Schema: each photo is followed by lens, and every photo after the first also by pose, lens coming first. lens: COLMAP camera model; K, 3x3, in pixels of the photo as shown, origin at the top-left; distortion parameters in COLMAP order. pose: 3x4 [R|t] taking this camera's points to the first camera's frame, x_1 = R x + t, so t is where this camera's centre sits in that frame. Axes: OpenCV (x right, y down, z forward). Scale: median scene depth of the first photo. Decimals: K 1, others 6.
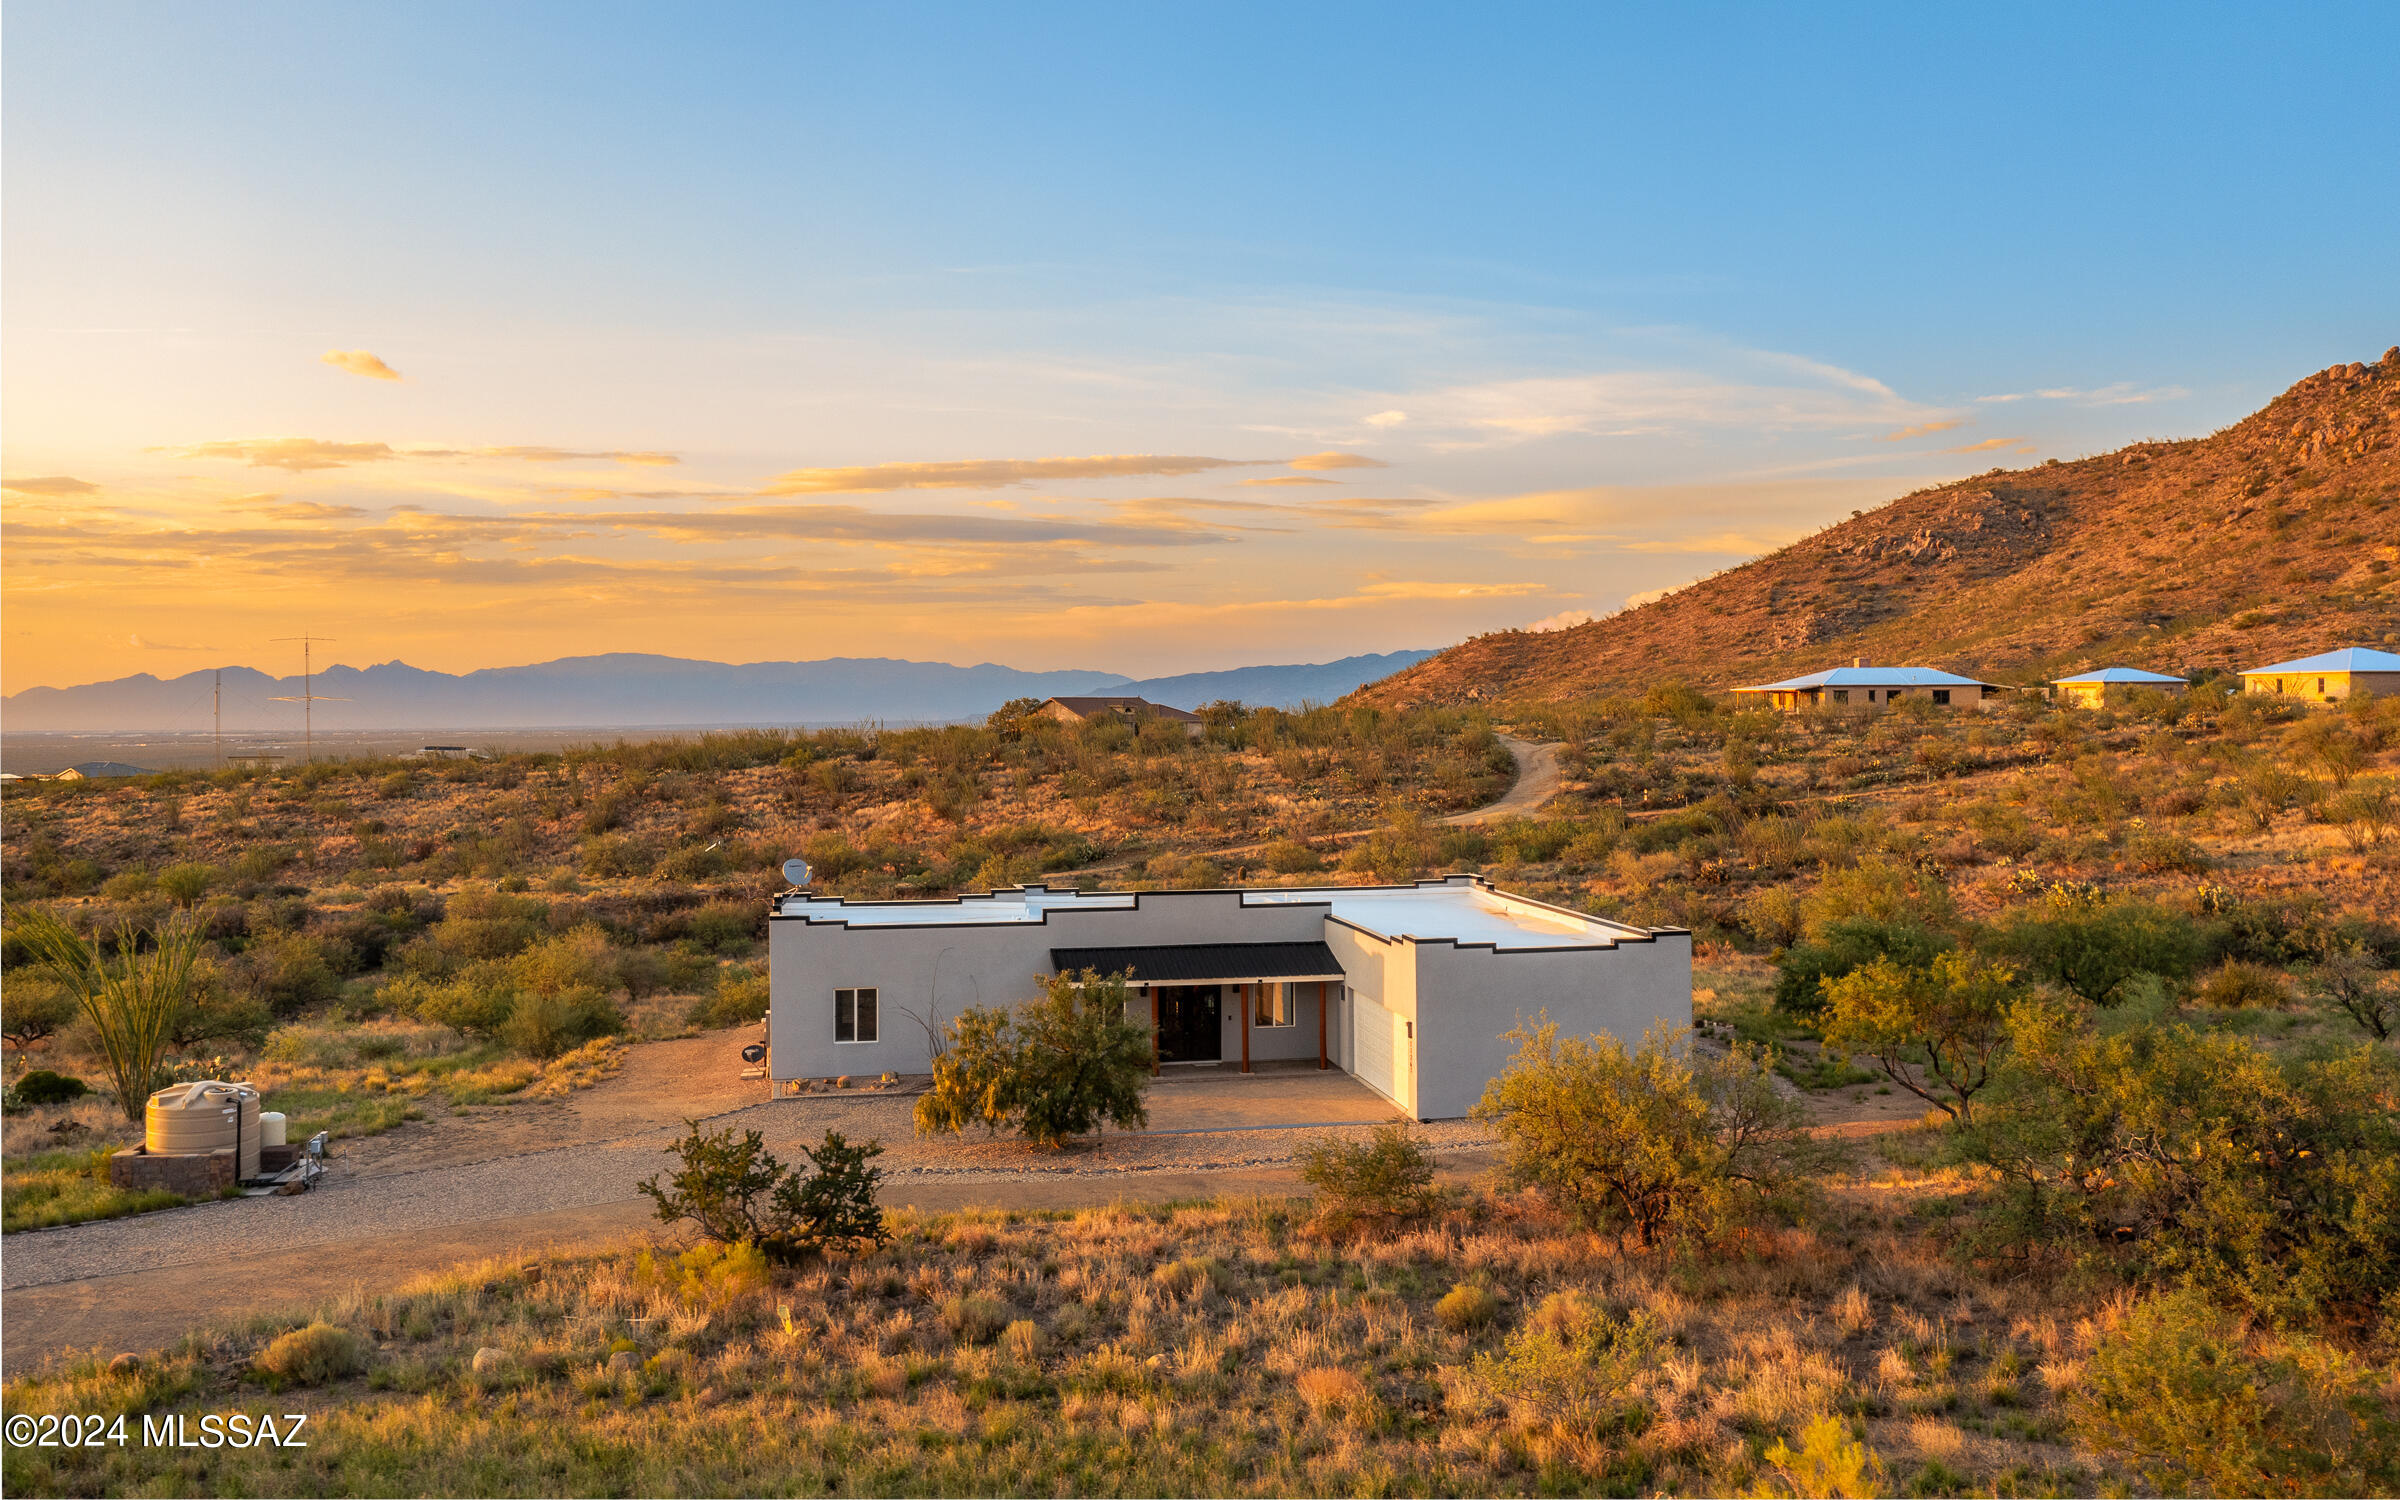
lens RADIAL K [[1888.2, 0, 1195.6], [0, 1888.2, 620.3], [0, 0, 1]] dist [0.000216, 0.007091]
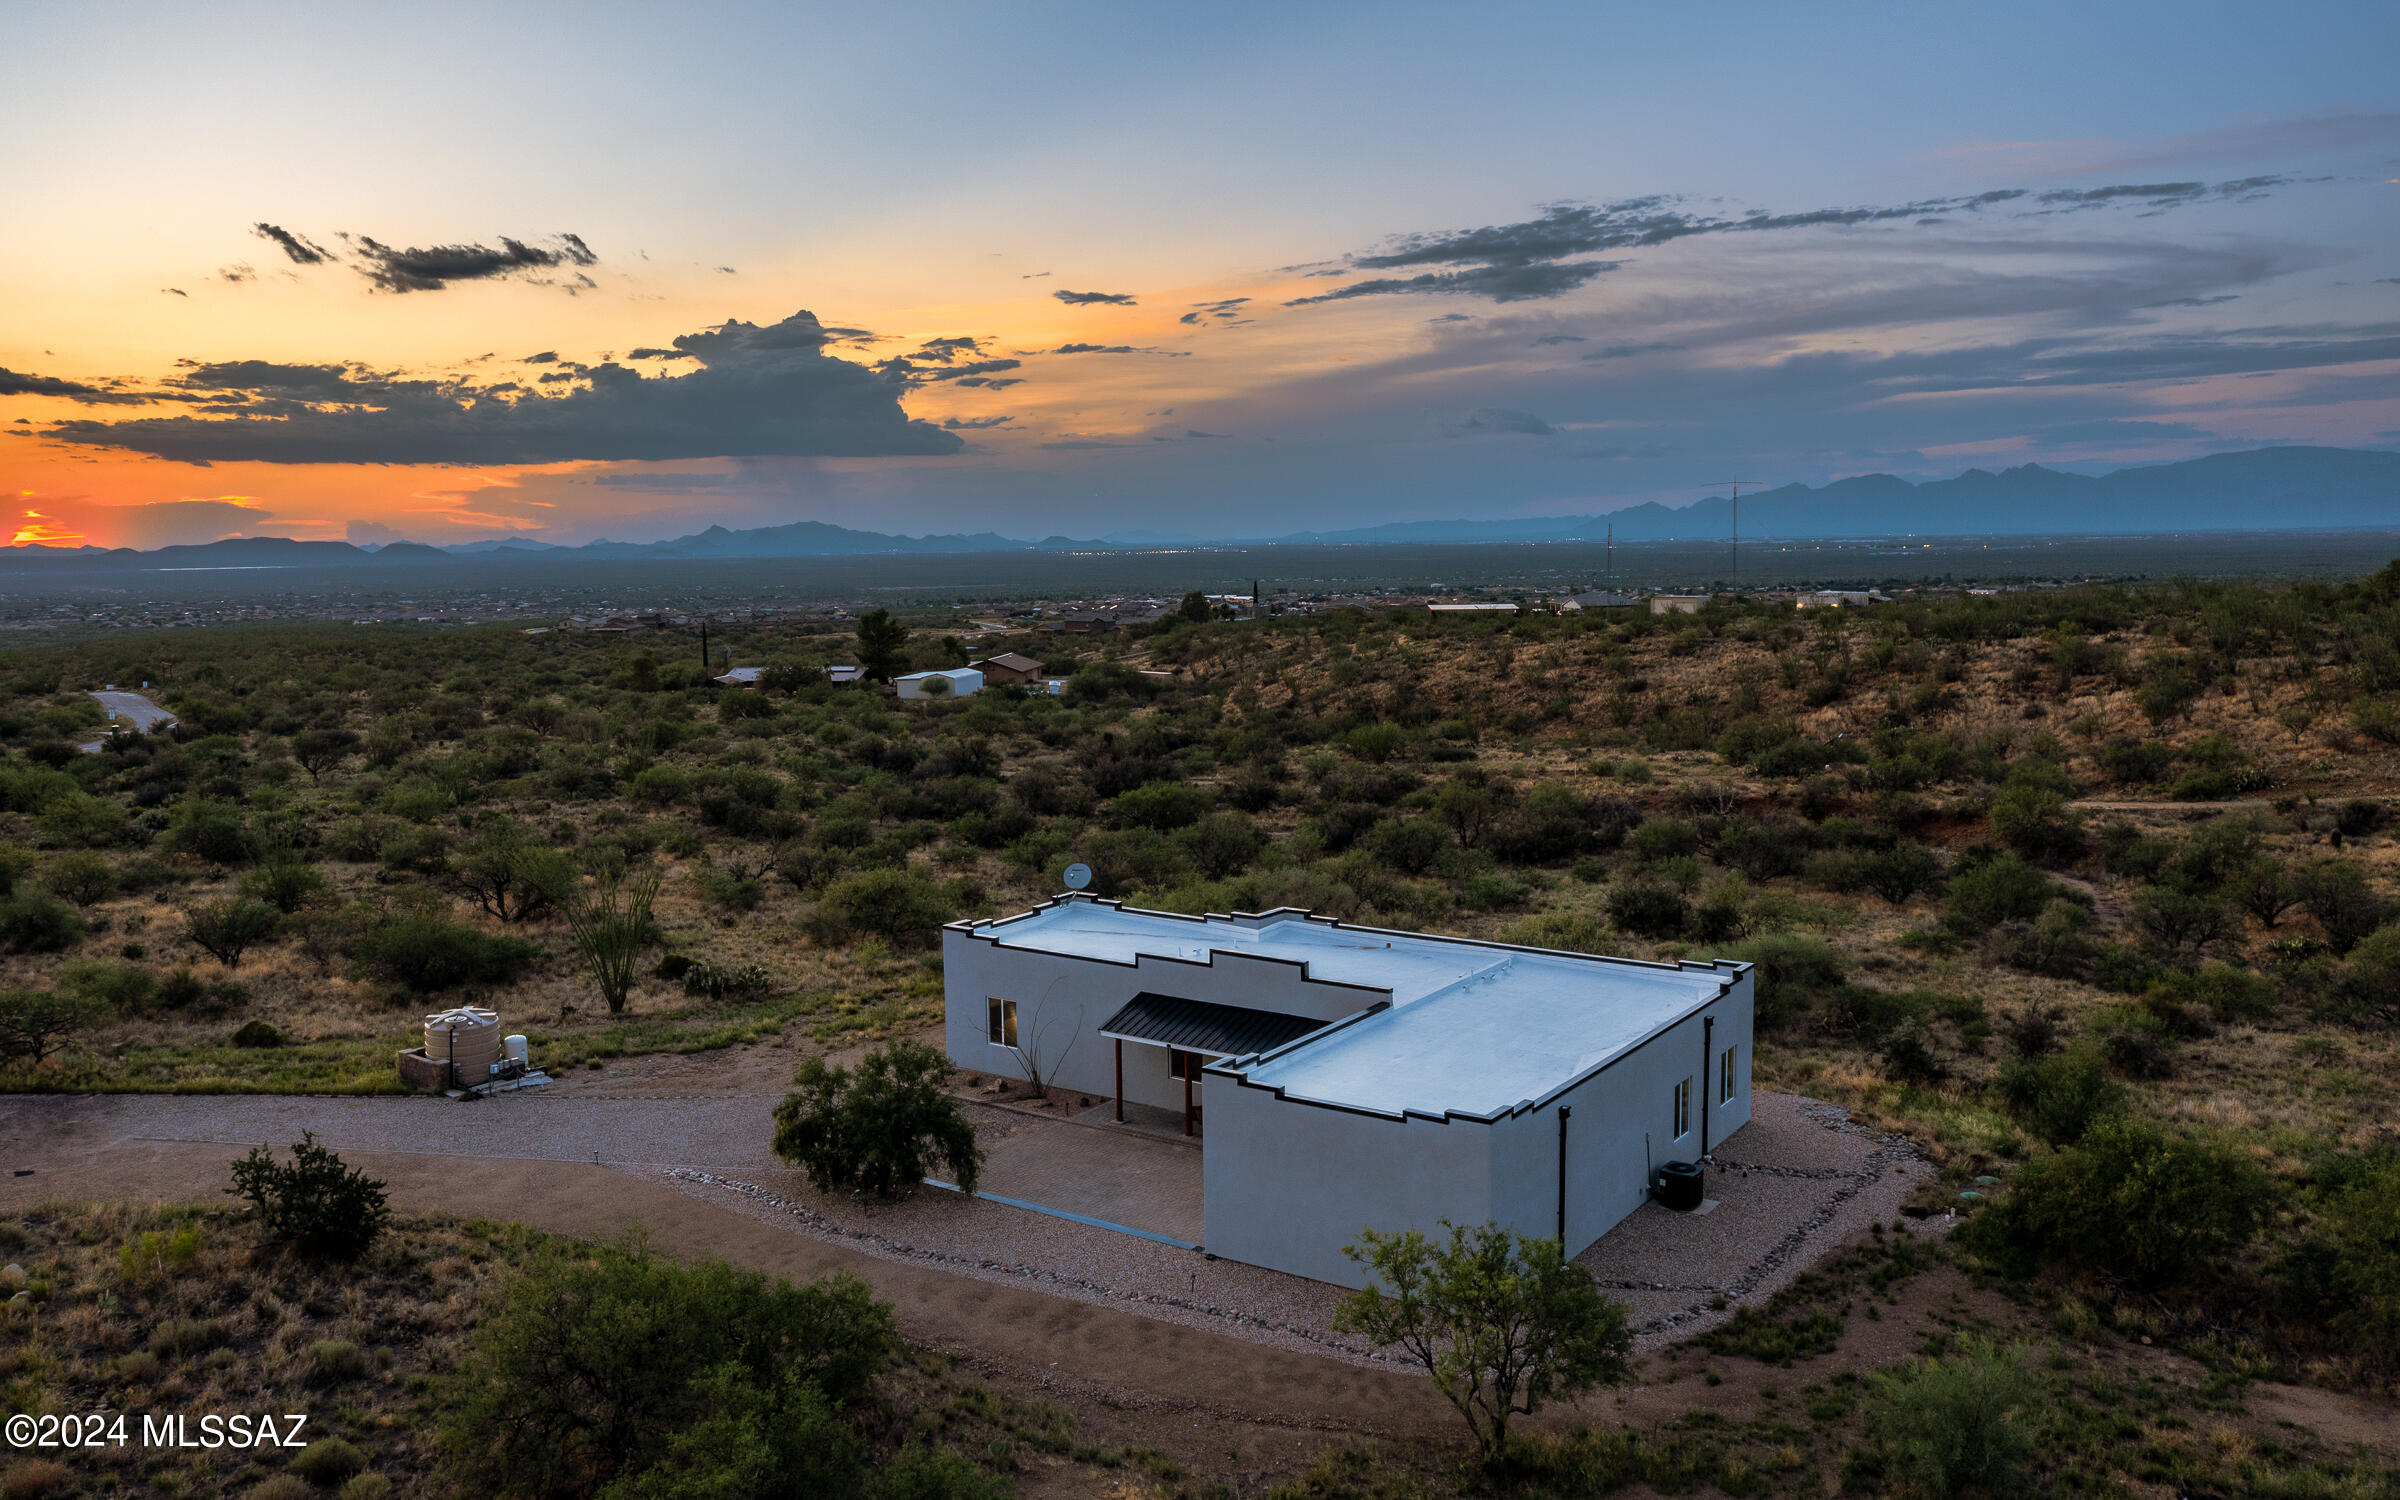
lens RADIAL K [[1896.6, 0, 1200.0], [0, 1896.6, 750.0], [0, 0, 1]] dist [-0.006480, 0.013287]
pose [[0.688281, 0.075788, -0.721474, 0.173605], [0.048619, 0.987473, 0.150112, -0.028030], [0.723813, -0.138396, 0.675974, 0.087006]]
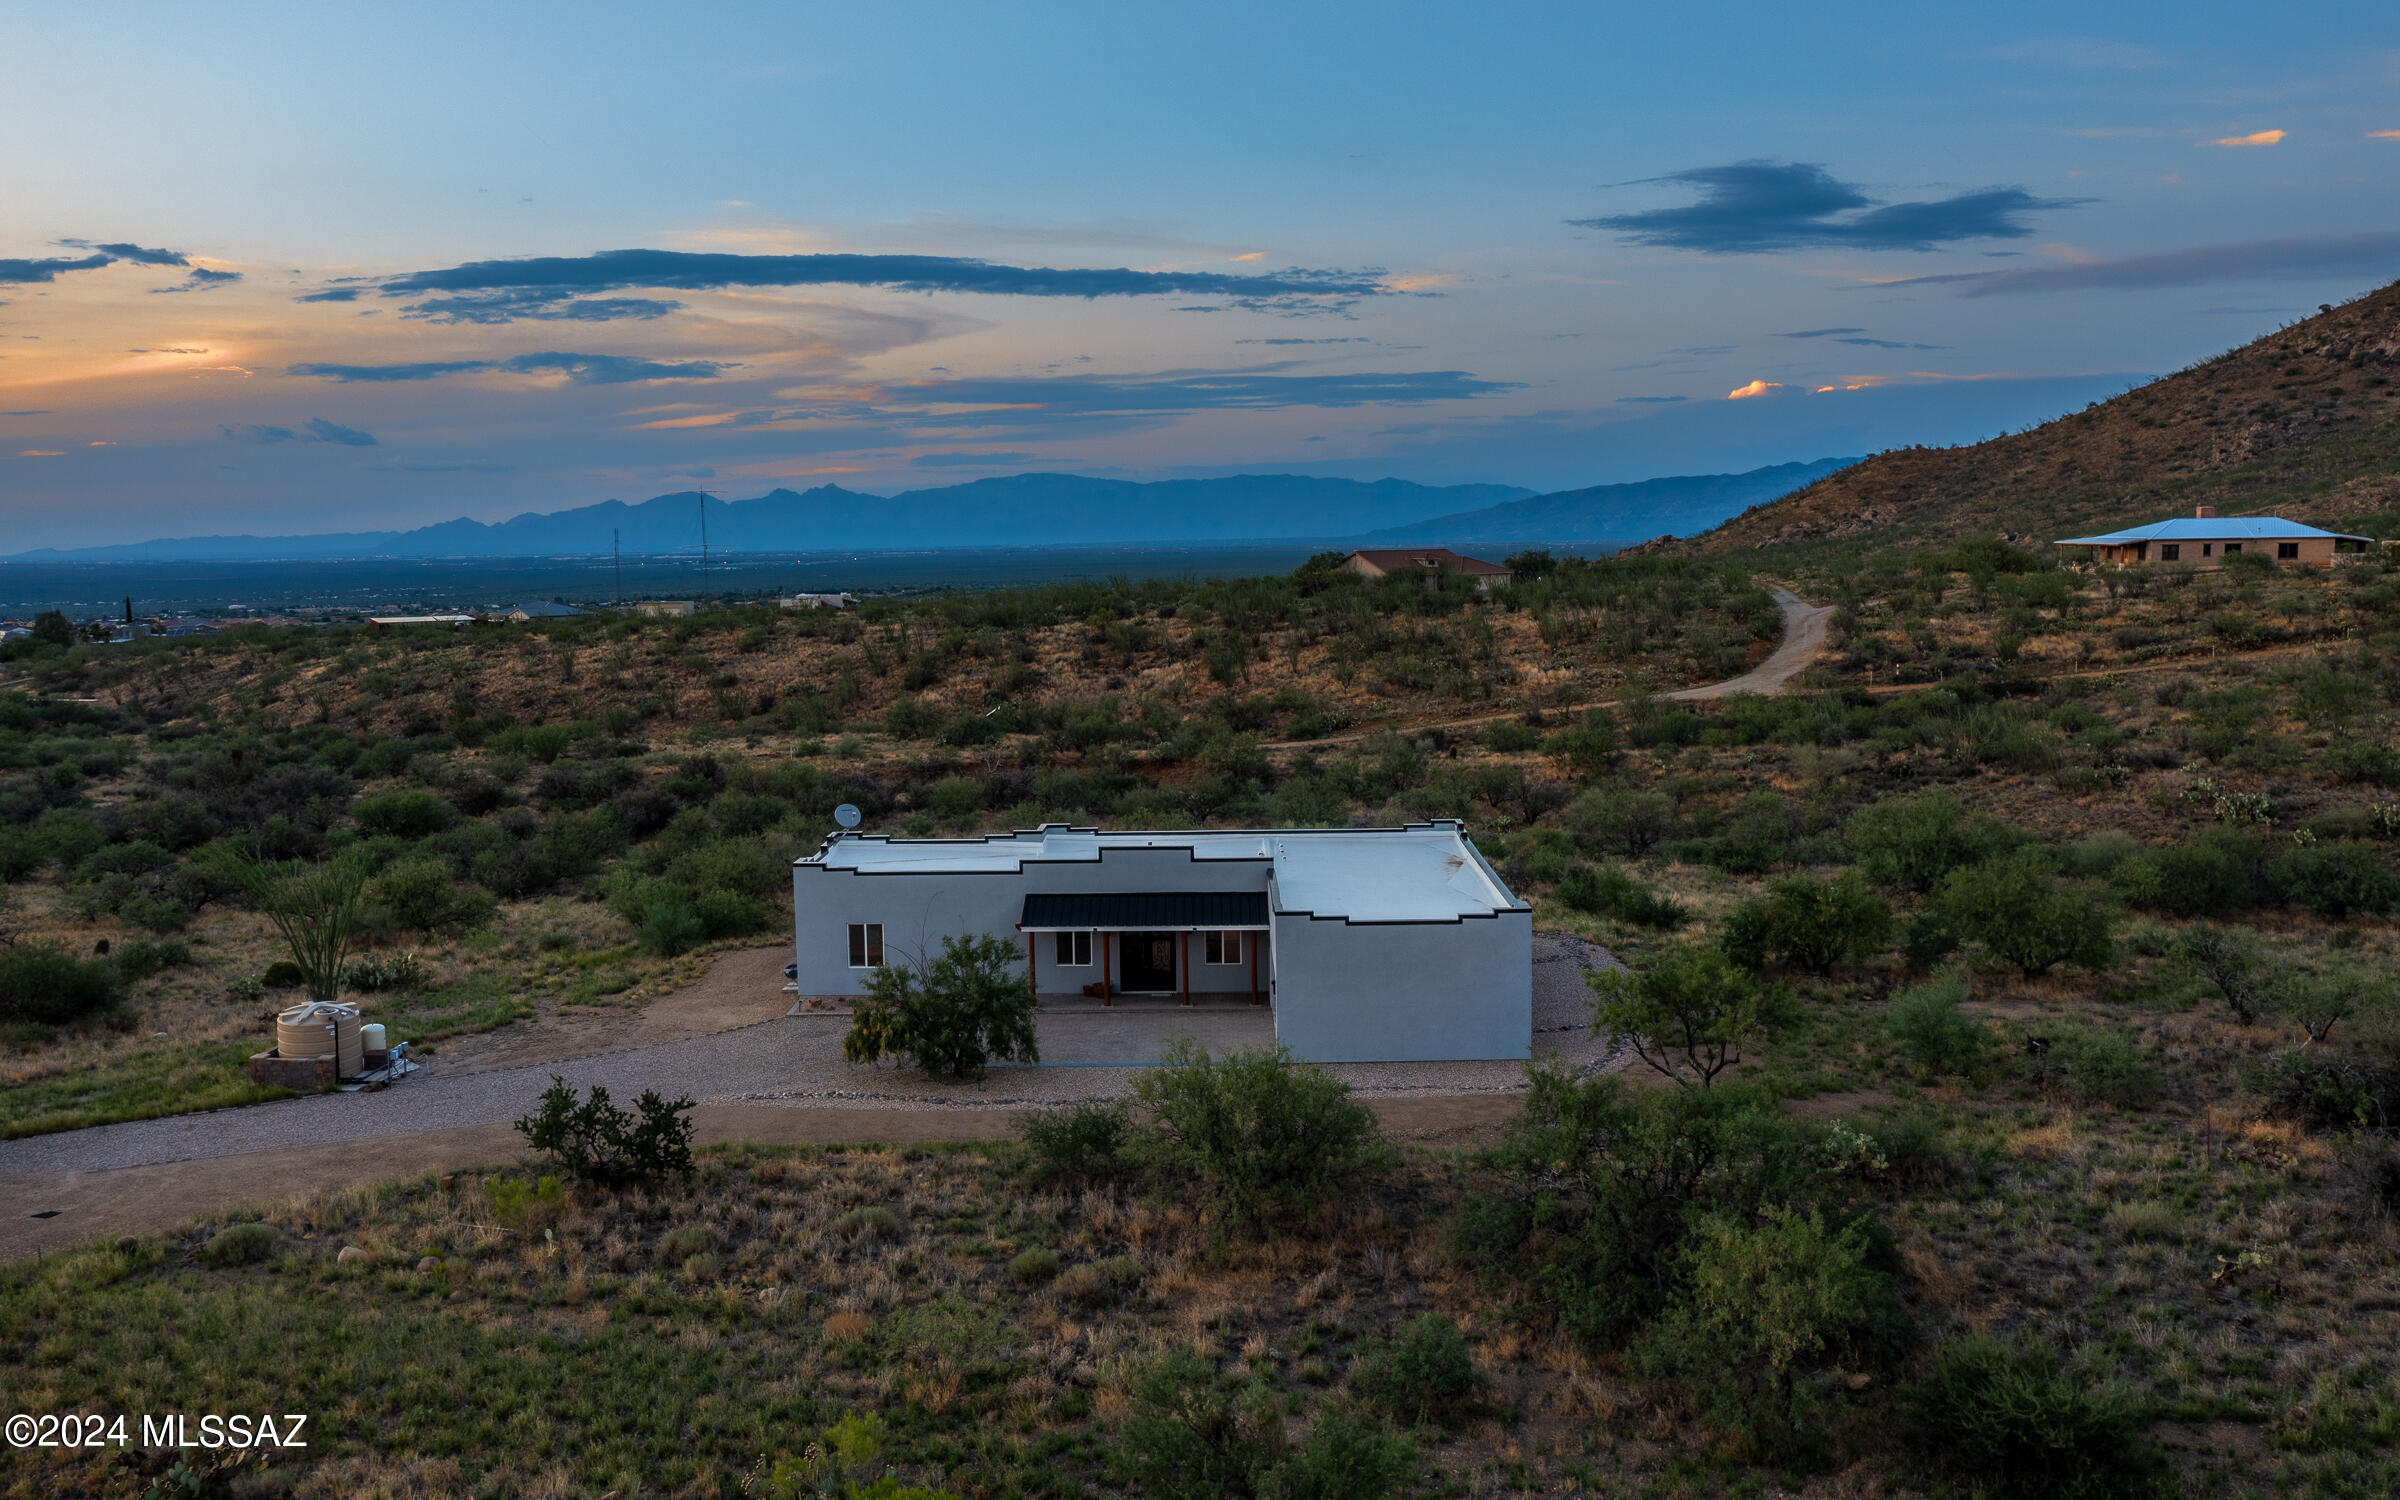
lens RADIAL K [[1897.7, 0, 1195.4], [0, 1897.7, 737.9], [0, 0, 1]] dist [-0.005727, 0.013063]
pose [[0.977452, 0.012362, -0.210795, 0.070022], [0.021309, 0.987414, 0.156712, -0.026558], [0.210079, -0.157670, 0.964887, -0.024842]]
